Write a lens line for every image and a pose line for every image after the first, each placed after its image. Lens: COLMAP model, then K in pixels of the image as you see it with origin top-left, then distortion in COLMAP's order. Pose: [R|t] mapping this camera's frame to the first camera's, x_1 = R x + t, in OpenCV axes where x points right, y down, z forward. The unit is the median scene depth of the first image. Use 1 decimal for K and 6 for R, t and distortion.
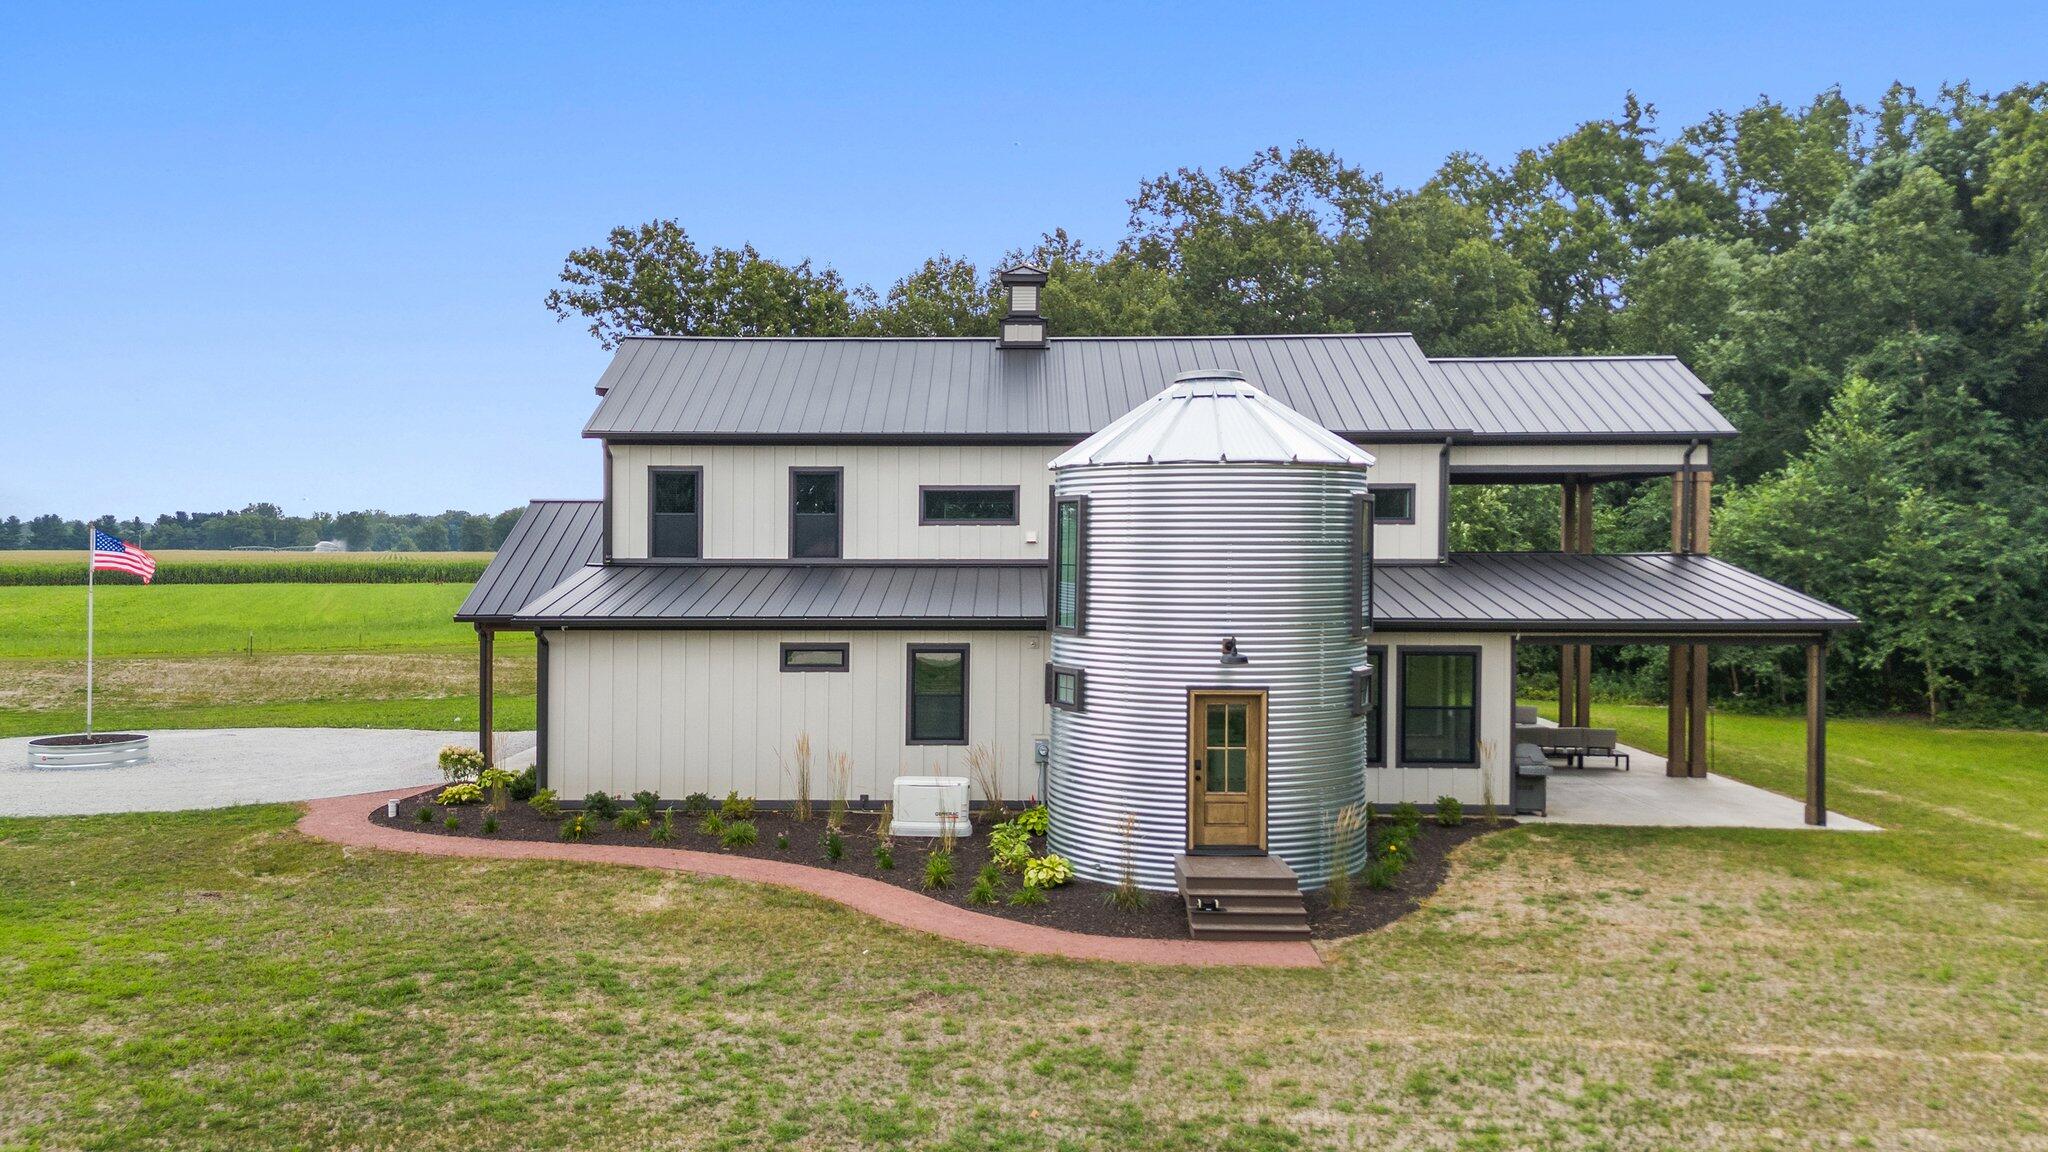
lens RADIAL K [[1593.4, 0, 1019.8], [0, 1593.4, 533.6], [0, 0, 1]] dist [0.023416, -0.001095]
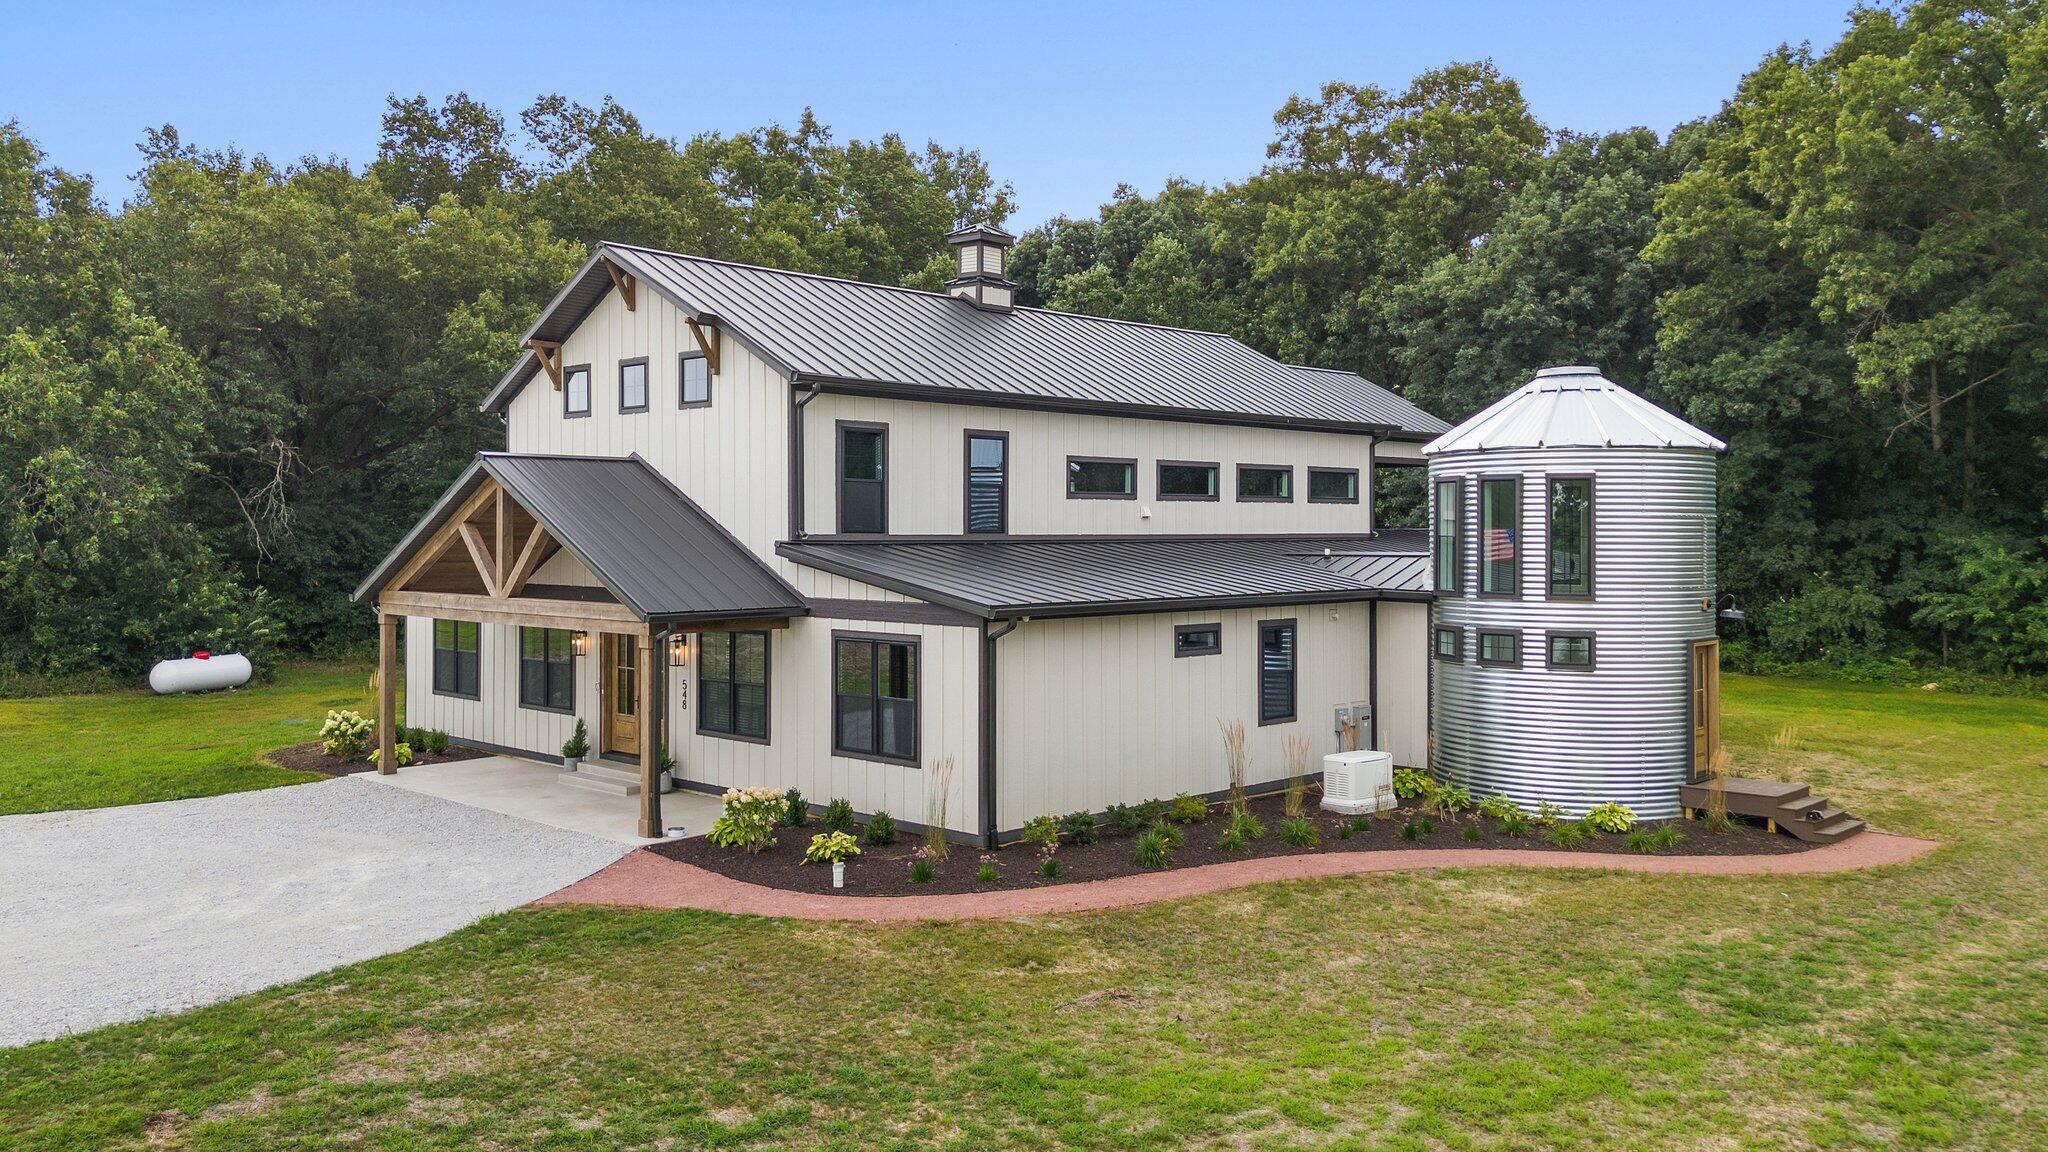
lens RADIAL K [[1584.1, 0, 1024.0], [0, 1584.1, 576.0], [0, 0, 1]] dist [0.033026, -0.001460]
pose [[0.688183, -0.019666, 0.725271, -0.755979], [-0.007416, 0.999390, 0.034135, 0.008430], [-0.725500, -0.028870, 0.687617, 0.382655]]
